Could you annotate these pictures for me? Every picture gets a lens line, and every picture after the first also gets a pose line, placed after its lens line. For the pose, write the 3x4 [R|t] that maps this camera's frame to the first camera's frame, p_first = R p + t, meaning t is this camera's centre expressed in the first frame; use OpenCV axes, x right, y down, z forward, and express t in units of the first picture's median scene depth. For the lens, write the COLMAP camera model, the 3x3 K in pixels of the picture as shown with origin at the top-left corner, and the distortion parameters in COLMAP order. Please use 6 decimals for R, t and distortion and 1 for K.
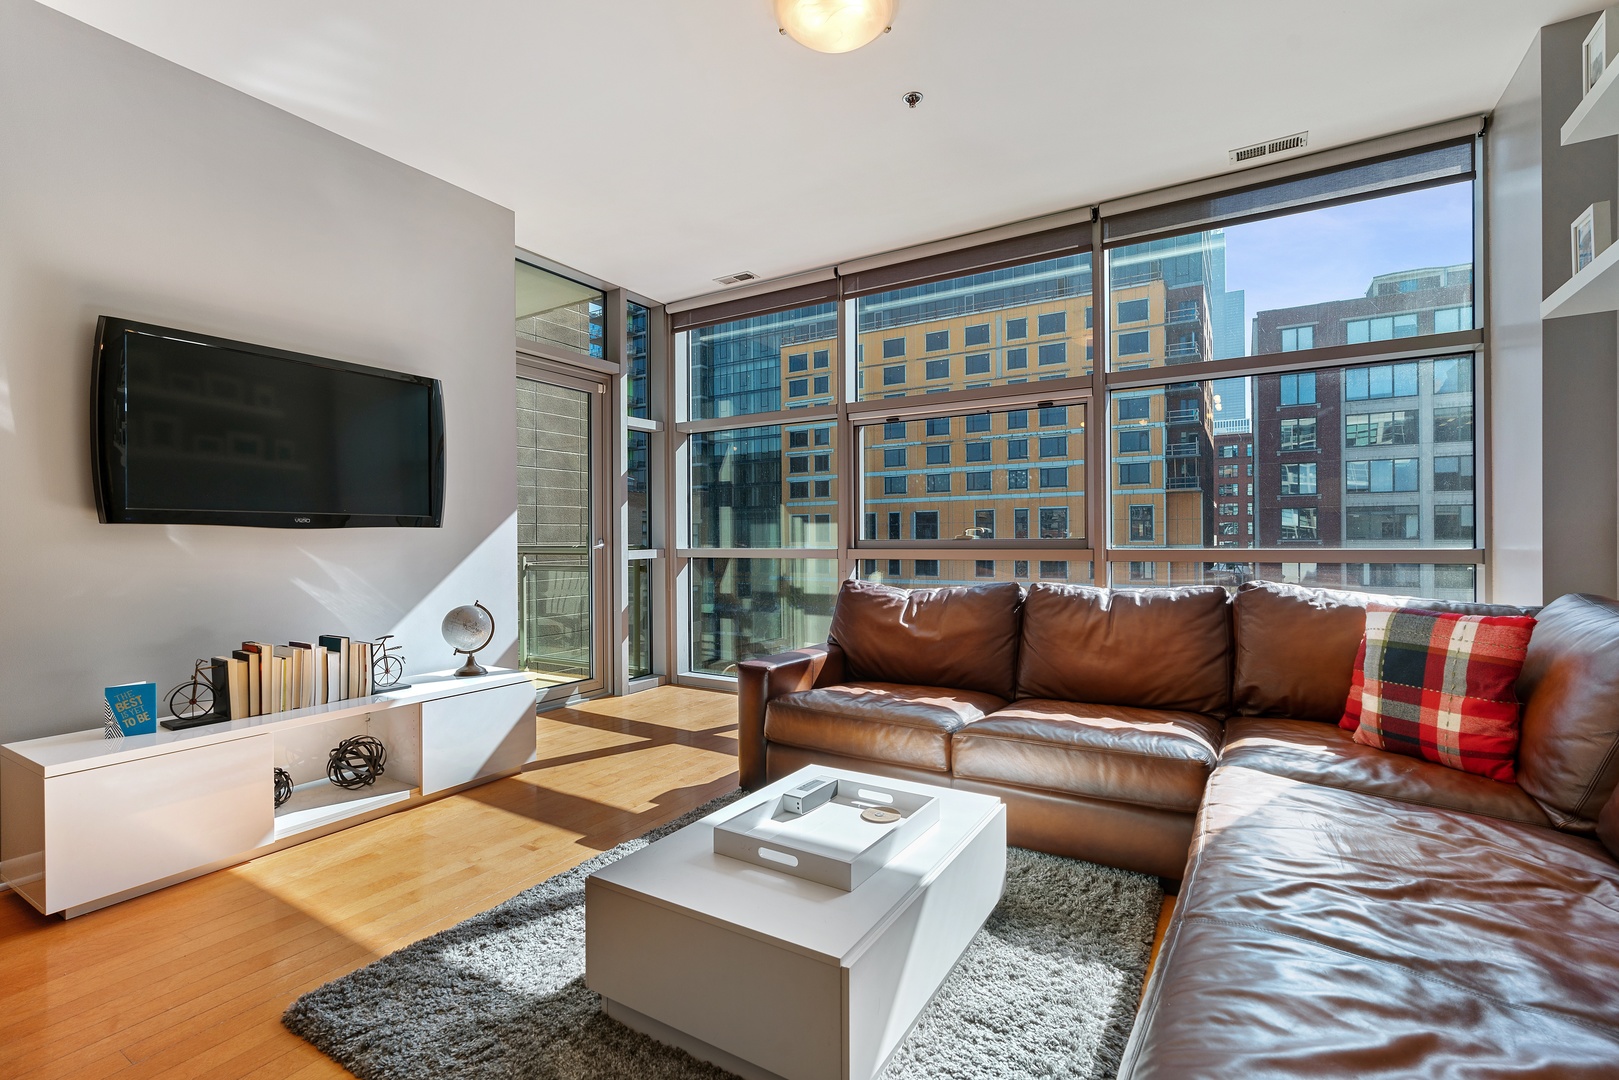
lens RADIAL K [[721.9, 0, 810.3], [0, 721.9, 538.4], [0, 0, 1]] dist [-0.003719, 0.000313]
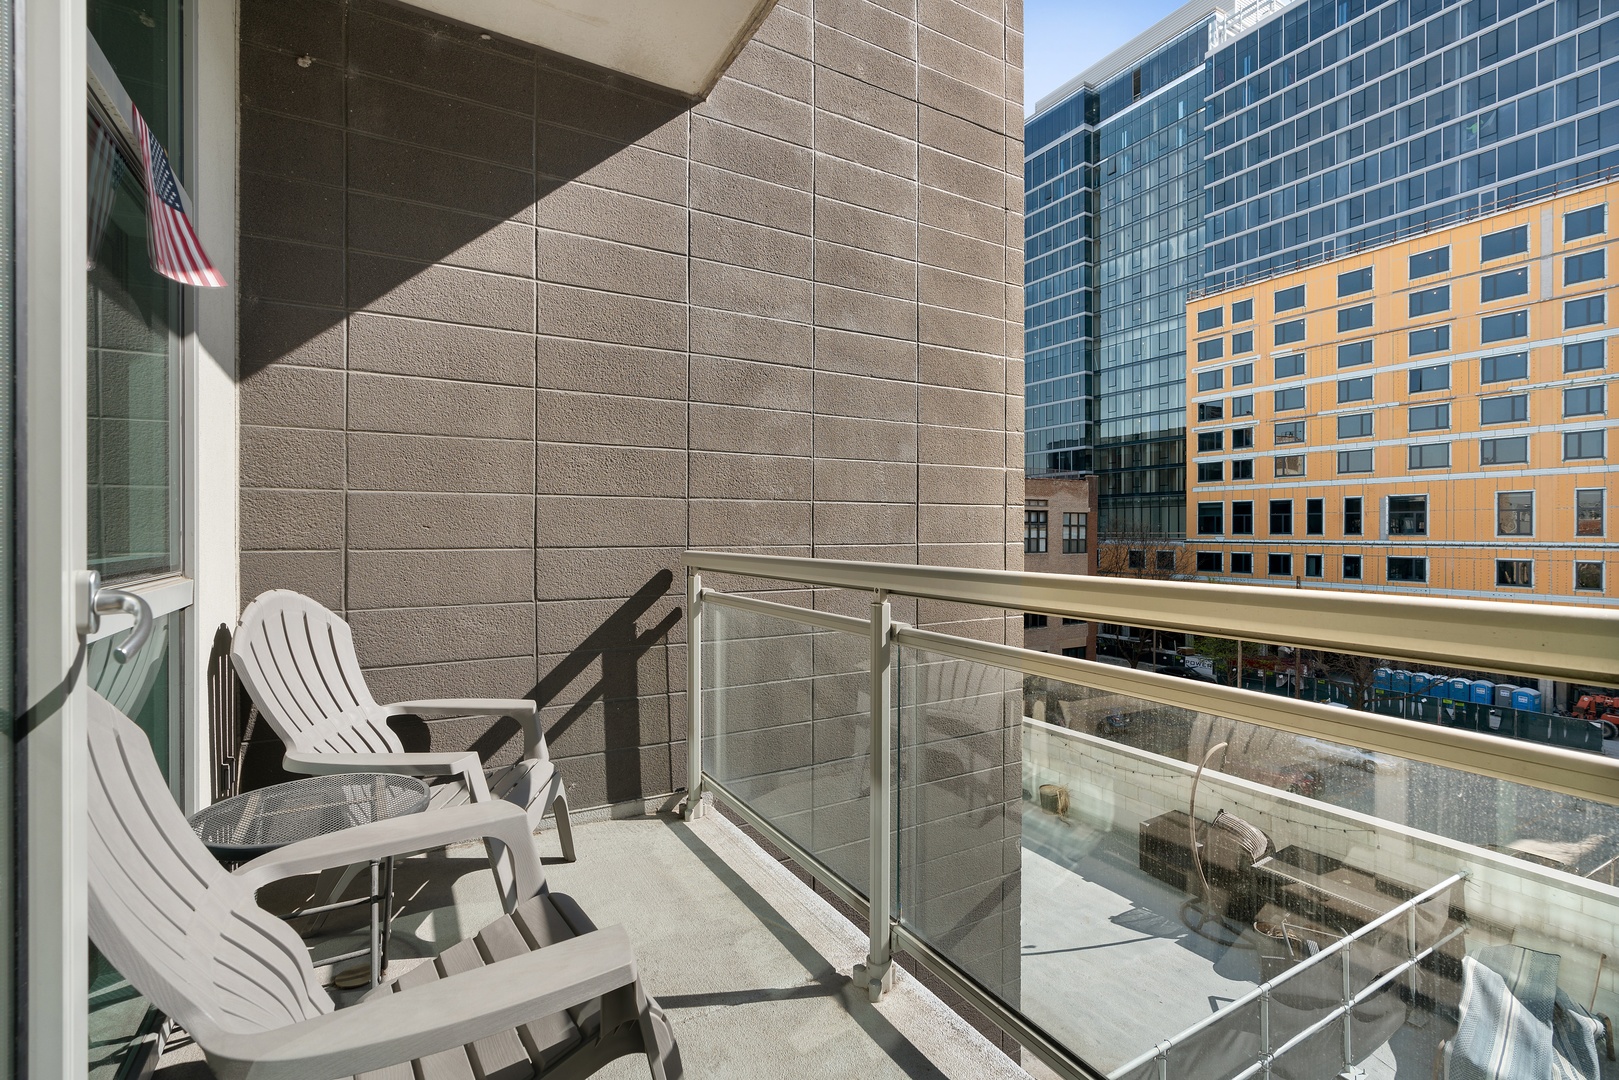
lens RADIAL K [[721.9, 0, 798.1], [0, 721.9, 531.7], [0, 0, 1]] dist [-0.003719, 0.000313]
pose [[0.868726, 0.006632, -0.495248, -0.016463], [-0.004650, 0.999975, 0.005235, -0.000469], [0.495271, -0.002244, 0.868736, 0.042551]]
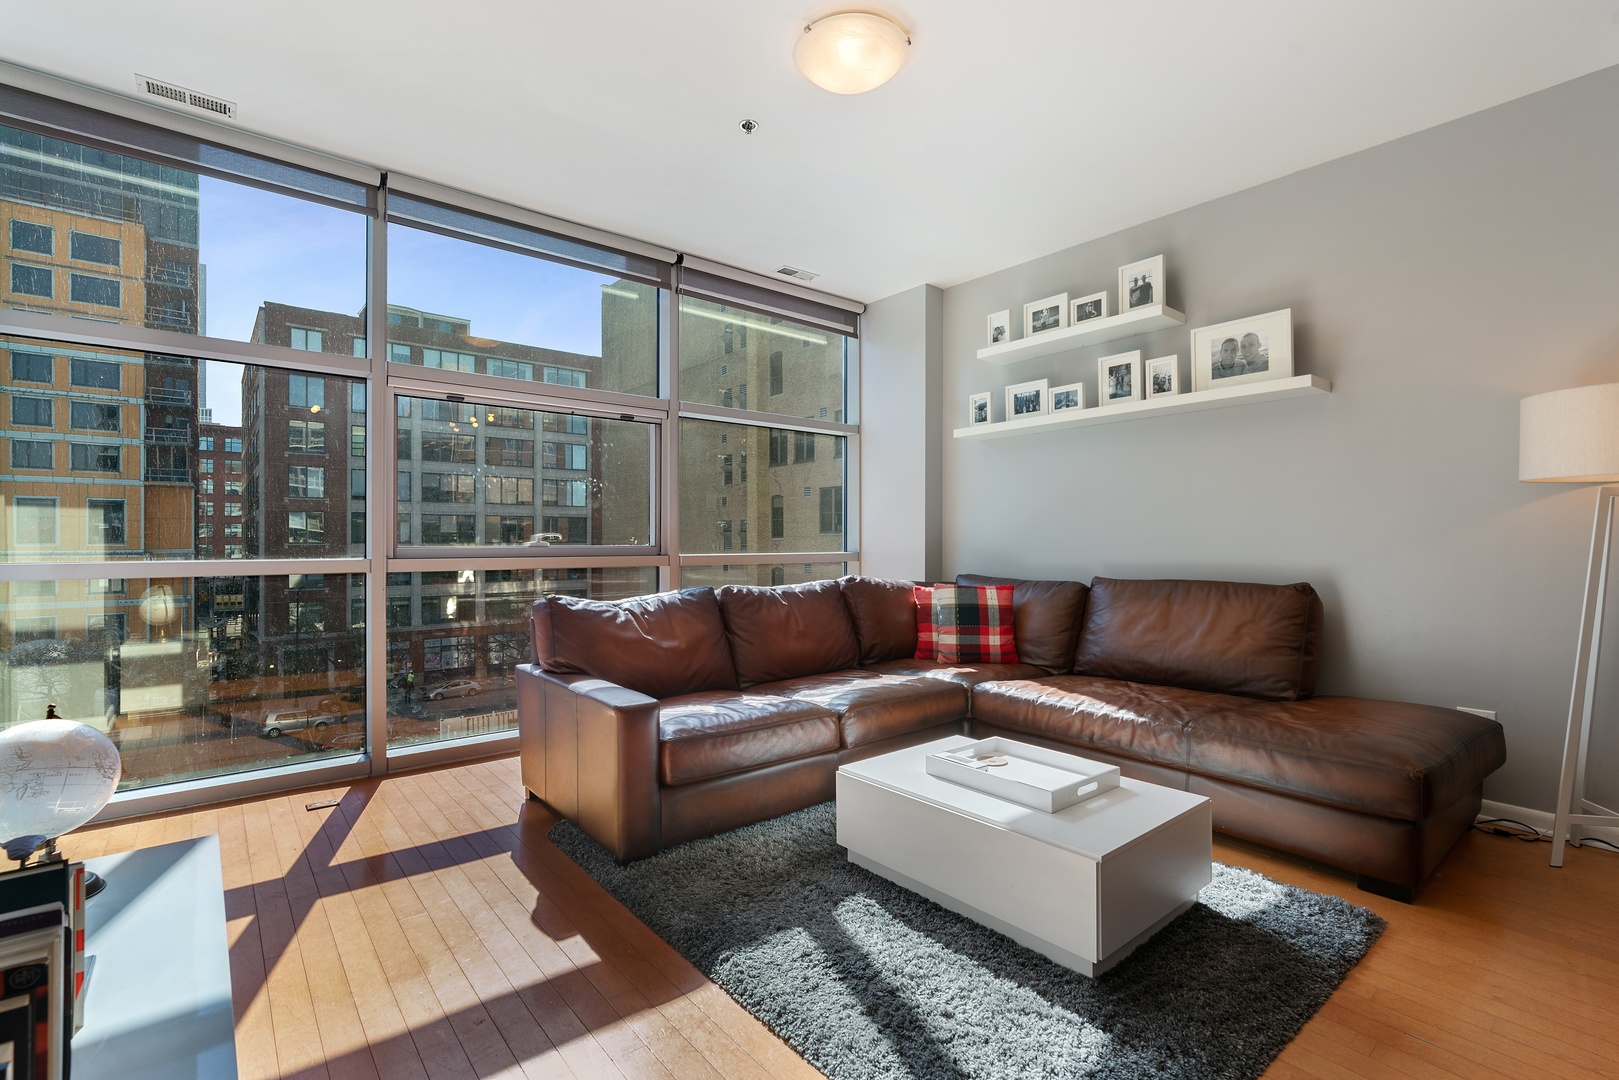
lens RADIAL K [[721.9, 0, 803.7], [0, 721.9, 538.8], [0, 0, 1]] dist [-0.003719, 0.000313]
pose [[0.346877, 0.009343, 0.937864, -0.228710], [-0.005713, 0.999953, -0.007849, -0.001041], [-0.937893, -0.002635, 0.346914, 0.159786]]
